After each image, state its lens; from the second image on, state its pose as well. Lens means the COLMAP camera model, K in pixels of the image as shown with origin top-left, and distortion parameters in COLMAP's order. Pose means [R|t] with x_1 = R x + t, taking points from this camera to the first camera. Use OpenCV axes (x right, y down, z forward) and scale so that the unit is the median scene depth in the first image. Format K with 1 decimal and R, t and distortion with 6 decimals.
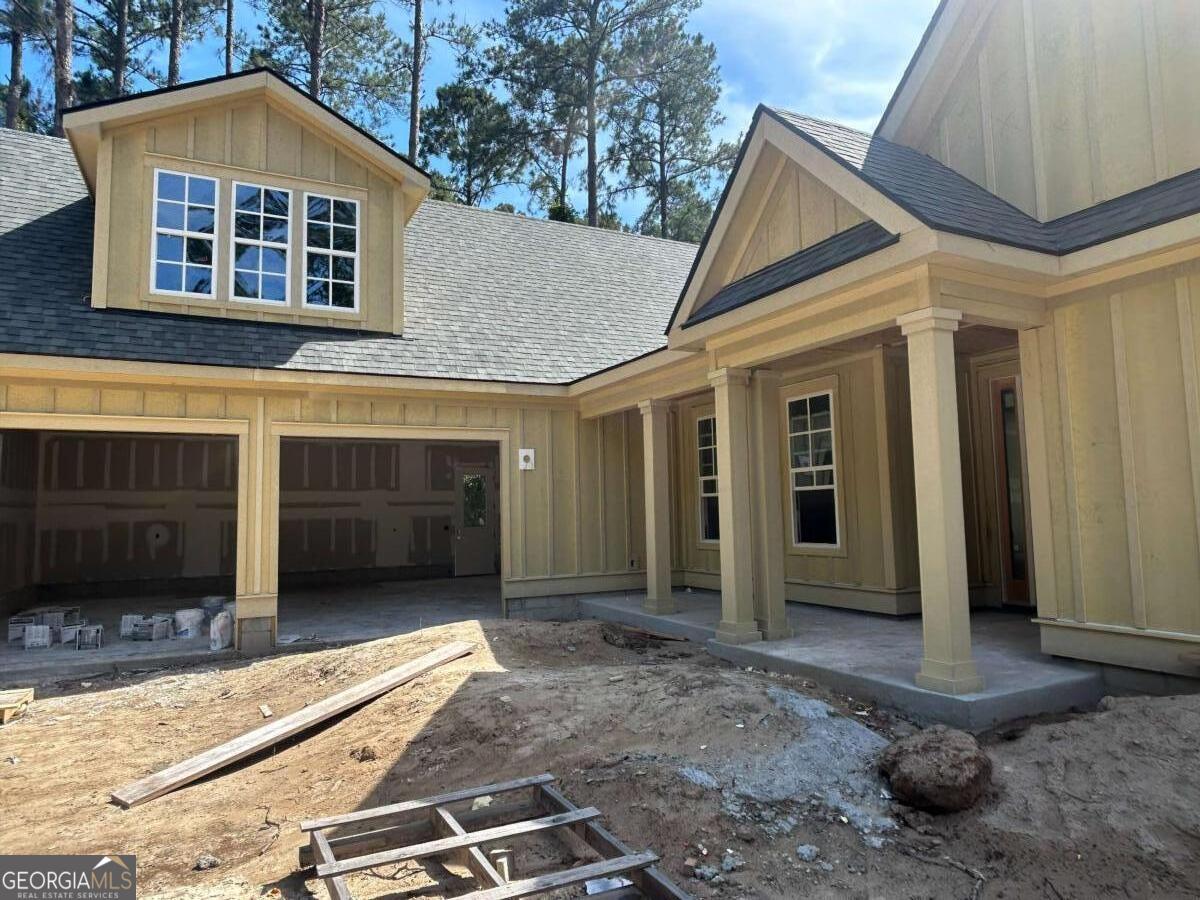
lens RADIAL K [[754.8, 0, 597.1], [0, 754.8, 446.2], [0, 0, 1]] dist [-0.003439, -0.000114]
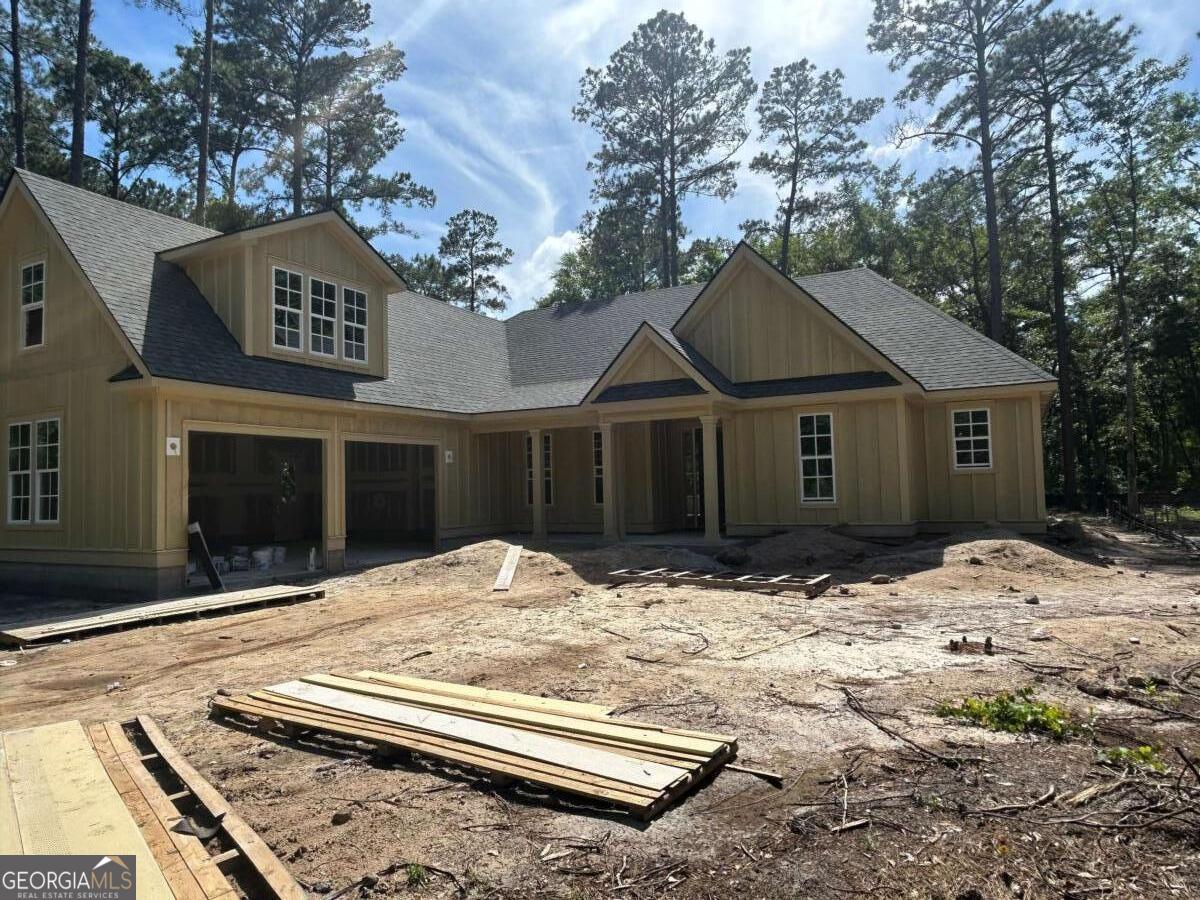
lens RADIAL K [[754.8, 0, 597.1], [0, 754.8, 446.2], [0, 0, 1]] dist [-0.003439, -0.000114]
pose [[0.823211, 0.032613, 0.566798, -0.891186], [-0.040680, 0.999171, 0.001591, -0.025910], [-0.566276, -0.024368, 0.823855, -0.660172]]
